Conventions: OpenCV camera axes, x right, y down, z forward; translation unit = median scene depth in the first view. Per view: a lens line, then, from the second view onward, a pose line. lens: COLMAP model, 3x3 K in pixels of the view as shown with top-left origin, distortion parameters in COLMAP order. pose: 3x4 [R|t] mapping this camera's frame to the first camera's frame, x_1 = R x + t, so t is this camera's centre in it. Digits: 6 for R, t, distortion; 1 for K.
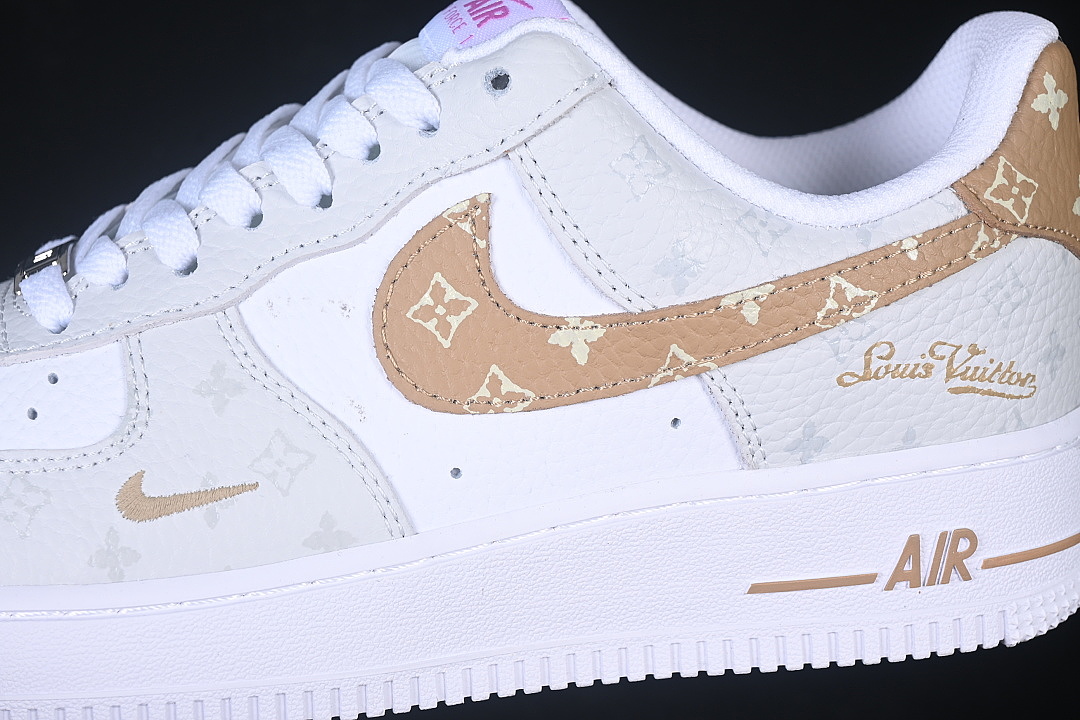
lens RADIAL K [[2290.0, 0, 541.2], [0, 2290.0, 359.2], [0, 0, 1]] dist [0.000789, 0.000000]
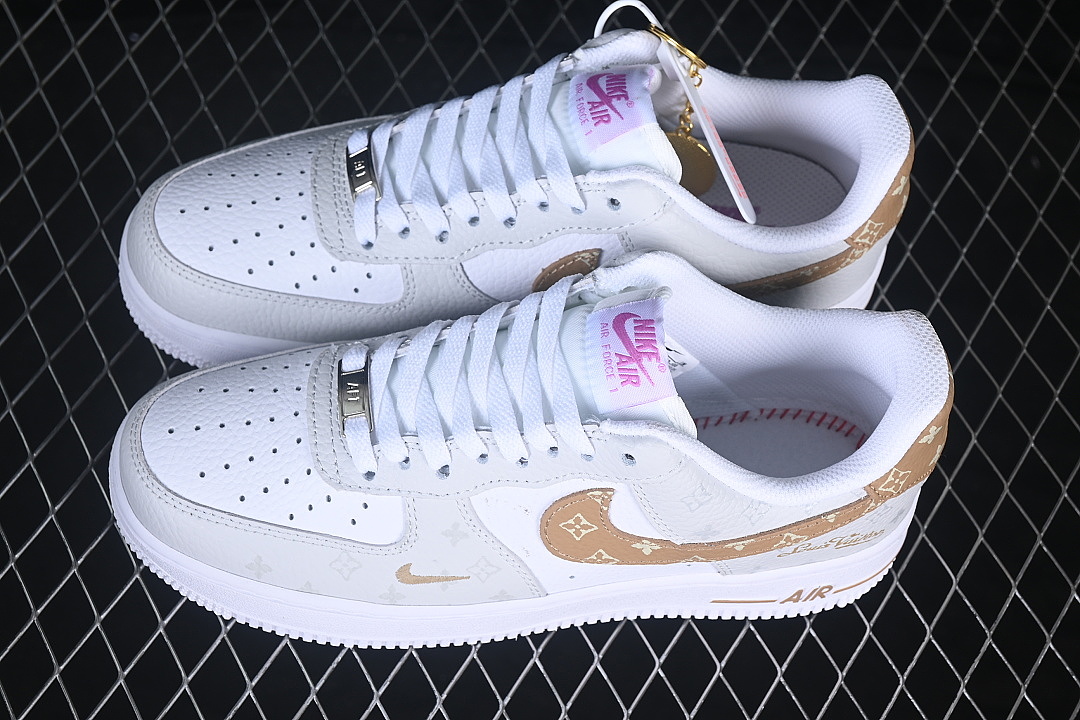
lens RADIAL K [[2290.0, 0, 538.7], [0, 2290.0, 359.5], [0, 0, 1]] dist [0.000789, 0.000000]
pose [[0.989455, 0.111159, 0.092854, -0.265243], [-0.144397, 0.707051, 0.692263, -1.414976], [0.011299, -0.698371, 0.715646, -0.250270]]
